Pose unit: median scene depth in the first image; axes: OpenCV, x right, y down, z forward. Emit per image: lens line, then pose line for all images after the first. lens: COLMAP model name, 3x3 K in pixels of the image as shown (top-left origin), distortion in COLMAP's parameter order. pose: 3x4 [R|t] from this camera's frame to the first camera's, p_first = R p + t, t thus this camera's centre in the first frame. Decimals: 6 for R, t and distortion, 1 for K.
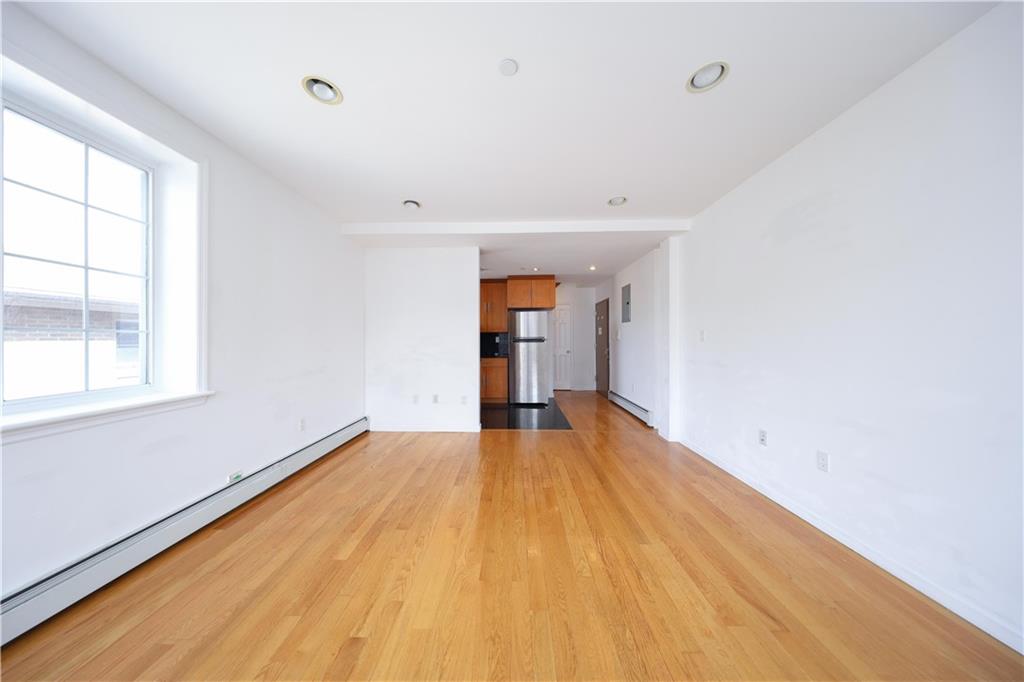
lens RADIAL K [[294.5, 0, 510.8], [0, 294.5, 338.7], [0, 0, 1]] dist [0.003354, -0.000302]
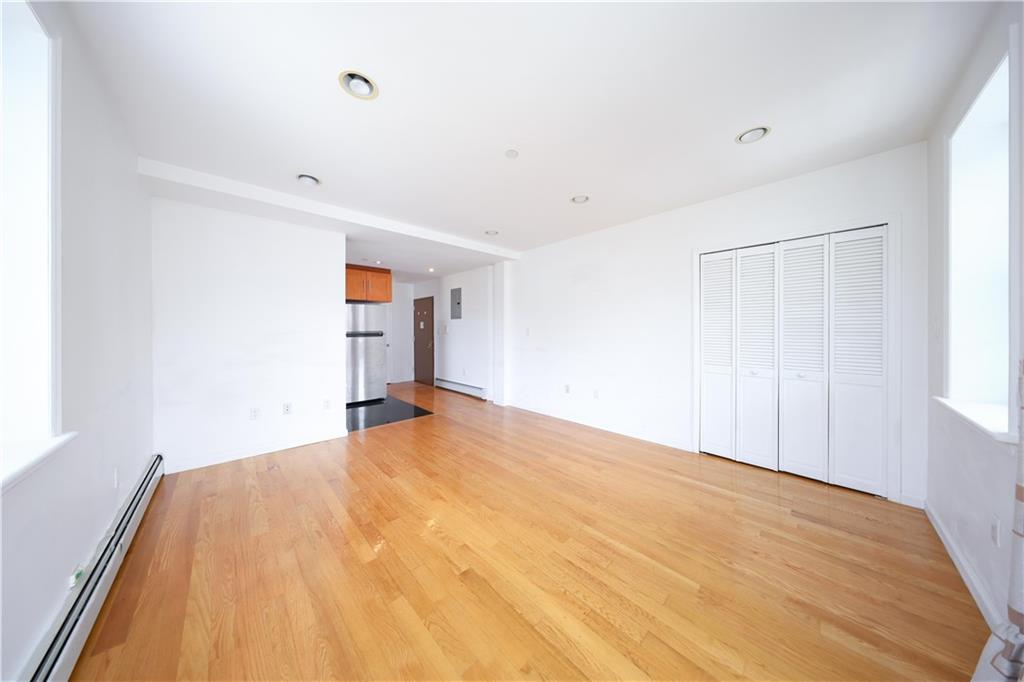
lens RADIAL K [[294.5, 0, 510.7], [0, 294.5, 333.1], [0, 0, 1]] dist [0.003354, -0.000302]
pose [[0.713631, -0.006641, 0.700490, -0.422901], [-0.000162, 0.999953, 0.009644, -0.014555], [-0.700521, -0.006995, 0.713597, -0.018795]]
